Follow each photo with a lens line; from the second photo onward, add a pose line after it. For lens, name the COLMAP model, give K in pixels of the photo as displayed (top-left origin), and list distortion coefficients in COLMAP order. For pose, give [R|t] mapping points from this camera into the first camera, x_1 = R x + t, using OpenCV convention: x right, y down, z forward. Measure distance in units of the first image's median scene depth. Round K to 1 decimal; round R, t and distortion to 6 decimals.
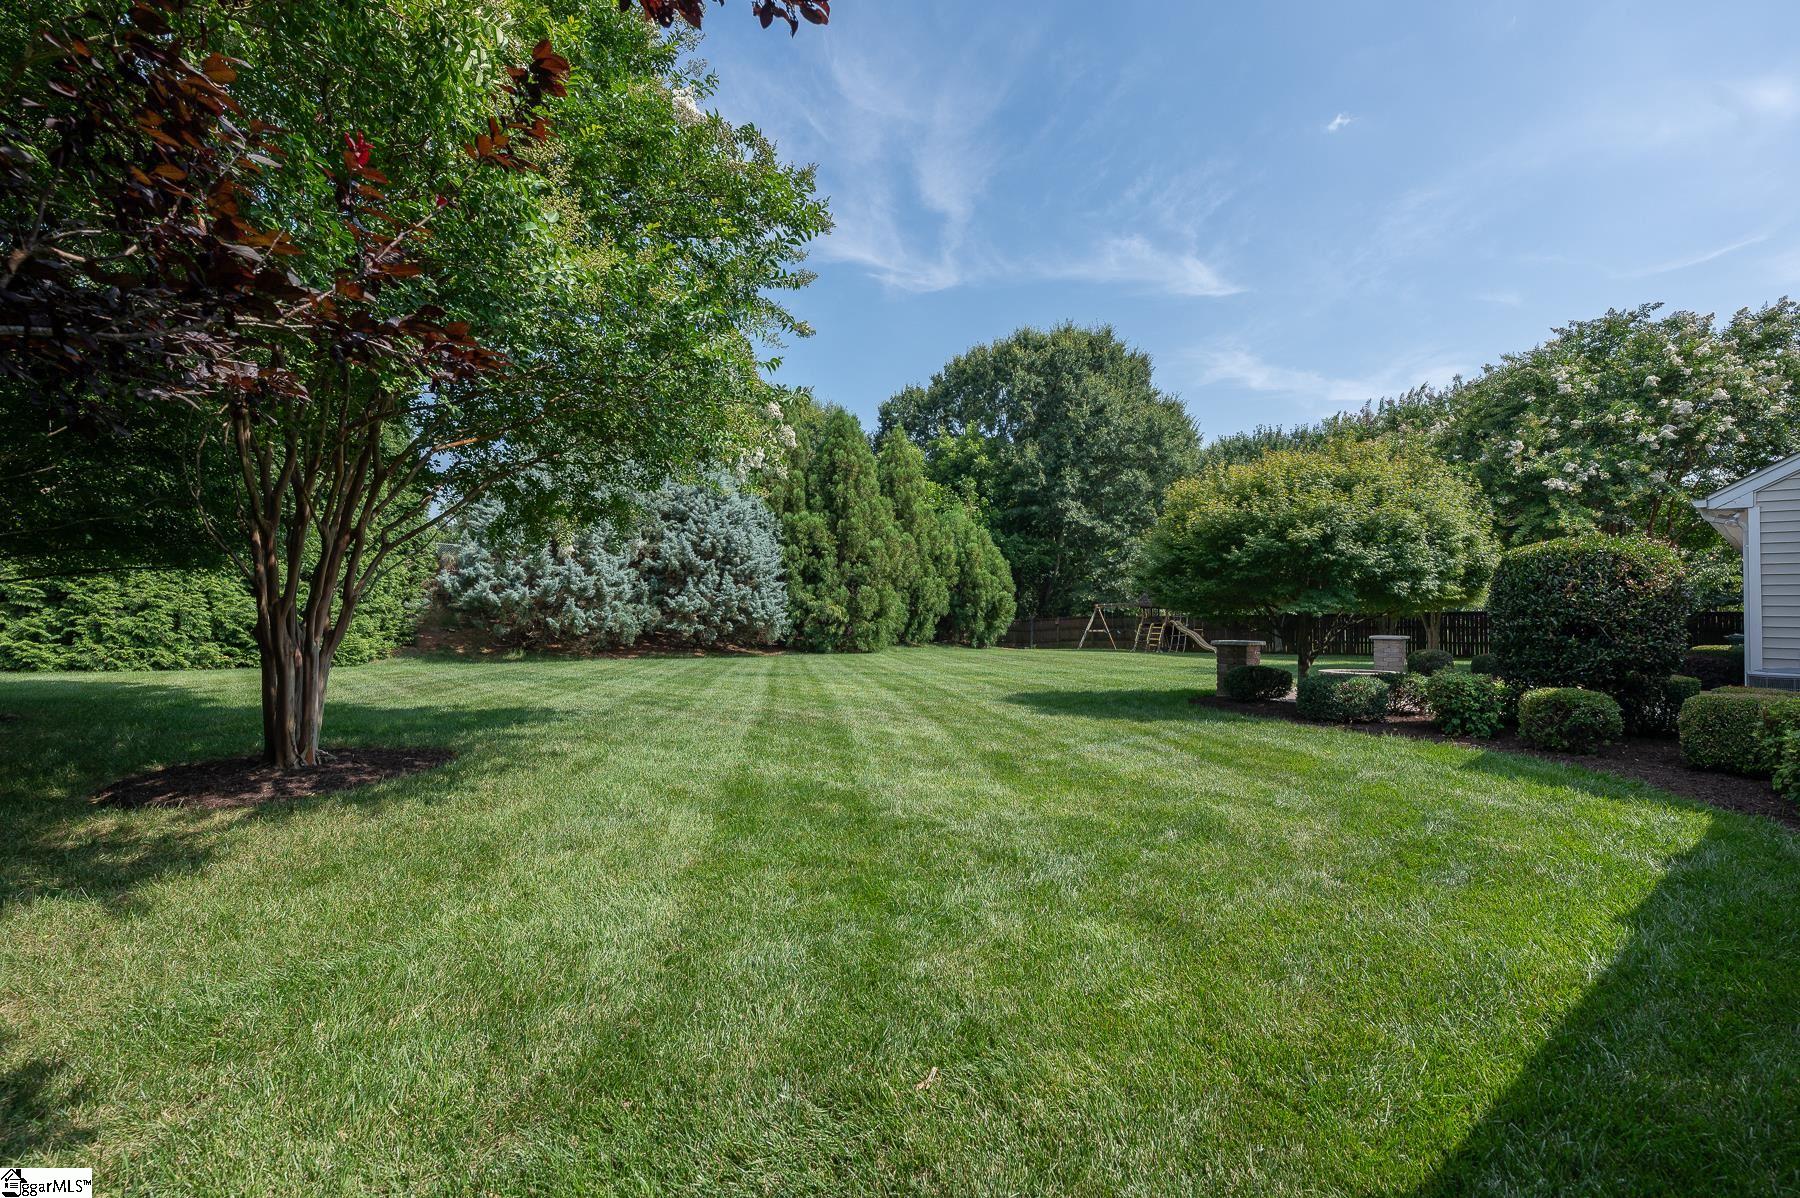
lens RADIAL K [[788.4, 0, 900.0], [0, 788.4, 599.0], [0, 0, 1]] dist [-0.001416, -0.000384]
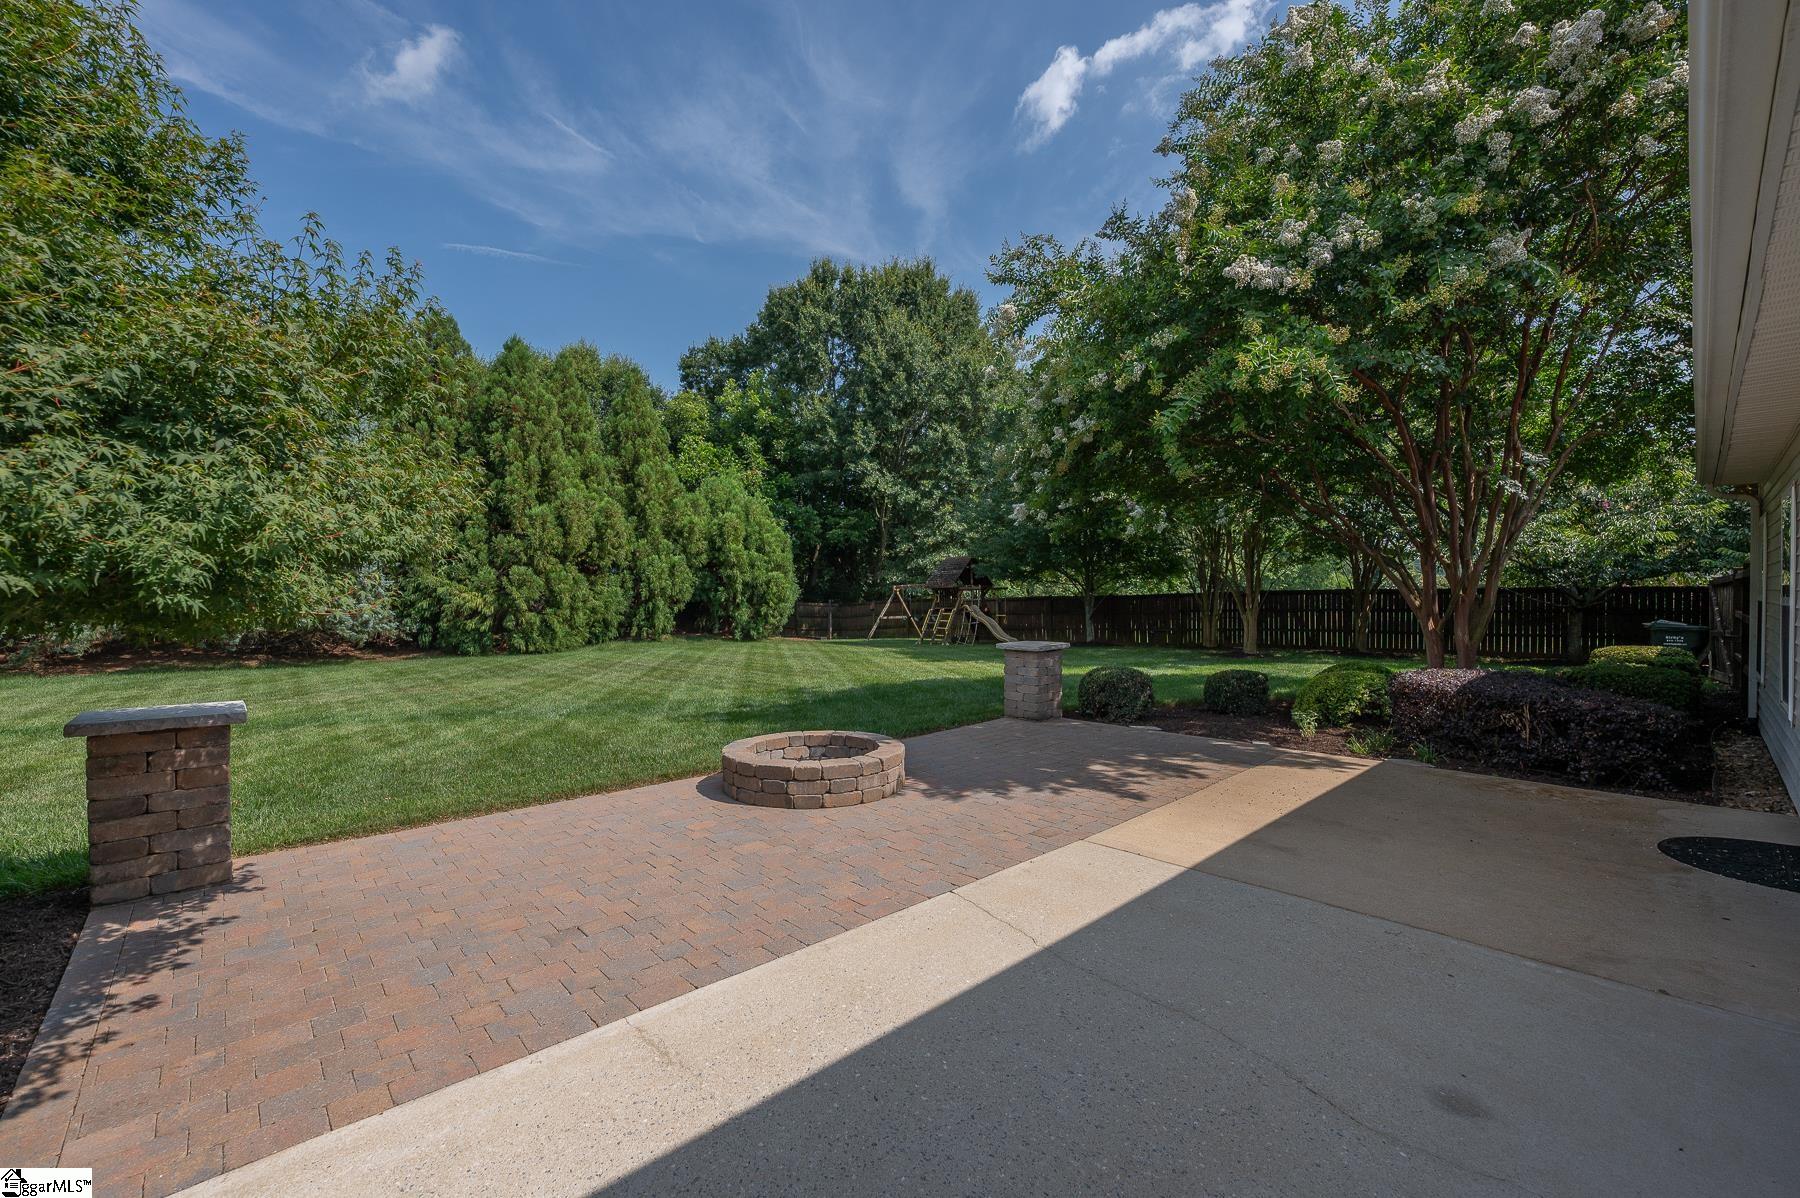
lens RADIAL K [[727.5, 0, 890.0], [0, 727.5, 607.5], [0, 0, 1]] dist [0.002636, 0.000336]
pose [[0.999784, -0.013207, 0.016063, 0.228889], [0.012625, 0.999280, 0.035789, 0.001839], [-0.016524, -0.035578, 0.999230, 0.225497]]
